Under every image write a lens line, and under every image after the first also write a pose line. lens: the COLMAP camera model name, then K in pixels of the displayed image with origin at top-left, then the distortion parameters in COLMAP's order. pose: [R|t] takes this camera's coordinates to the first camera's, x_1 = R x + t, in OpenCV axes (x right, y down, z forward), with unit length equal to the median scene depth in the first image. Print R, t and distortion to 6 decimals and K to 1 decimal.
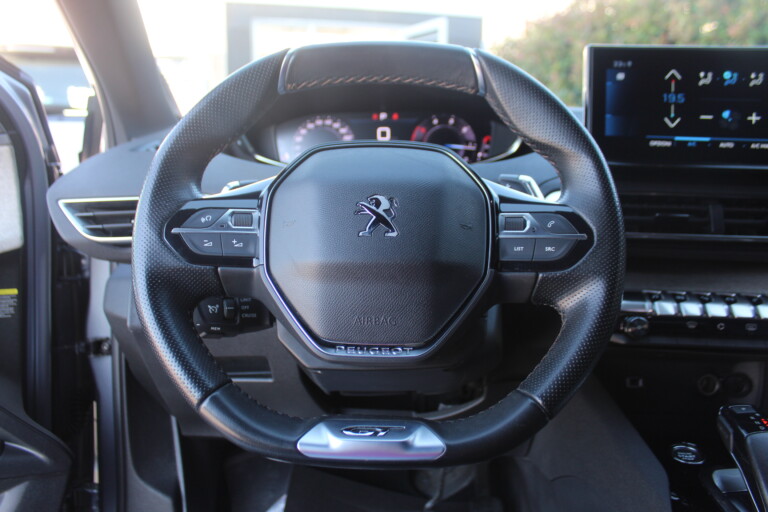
lens RADIAL K [[646.5, 0, 383.0], [0, 646.5, 253.3], [0, 0, 1]] dist [-0.151596, 0.113957]
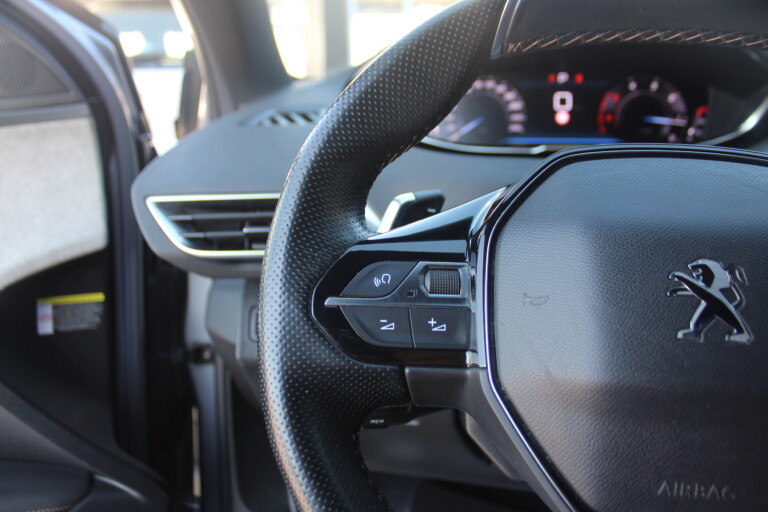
lens RADIAL K [[646.5, 0, 391.2], [0, 646.5, 253.2], [0, 0, 1]] dist [-0.151596, 0.113957]
pose [[0.991630, 0.027454, -0.126159, -0.134310], [-0.016865, 0.996302, 0.084245, -0.088465], [0.128006, -0.081412, 0.988426, 0.288570]]
